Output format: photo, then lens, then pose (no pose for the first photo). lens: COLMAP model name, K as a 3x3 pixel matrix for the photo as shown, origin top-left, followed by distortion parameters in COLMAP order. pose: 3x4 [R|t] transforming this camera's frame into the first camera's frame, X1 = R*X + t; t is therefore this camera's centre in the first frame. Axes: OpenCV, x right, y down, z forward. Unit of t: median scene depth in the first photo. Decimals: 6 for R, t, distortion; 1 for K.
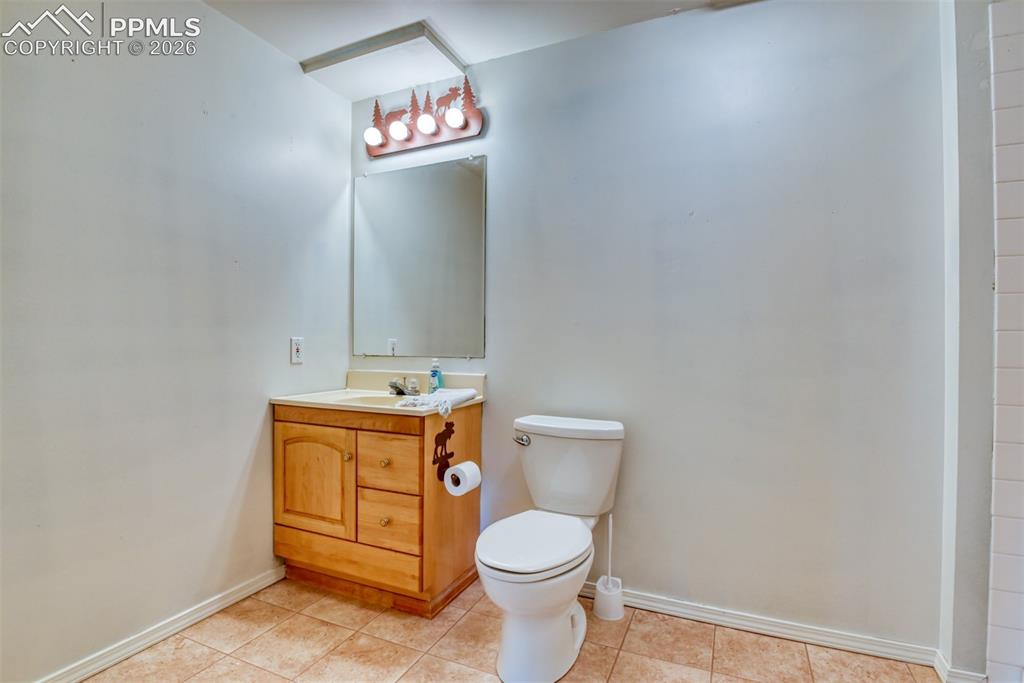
lens RADIAL K [[505.1, 0, 512.2], [0, 505.1, 343.3], [0, 0, 1]] dist [-0.022200, -0.003572]
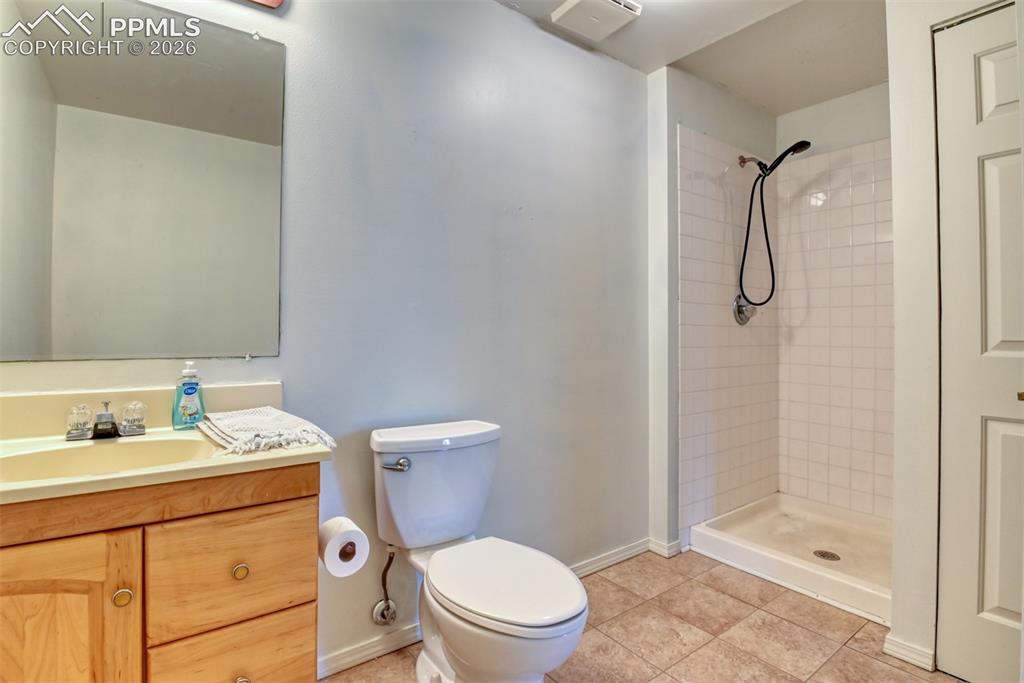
lens RADIAL K [[505.1, 0, 507.4], [0, 505.1, 325.1], [0, 0, 1]] dist [-0.022200, -0.003572]
pose [[0.483309, 0.011219, 0.875378, -0.542525], [0.000752, 0.999912, -0.013230, -0.002215], [-0.875449, 0.007053, 0.483258, 0.498896]]
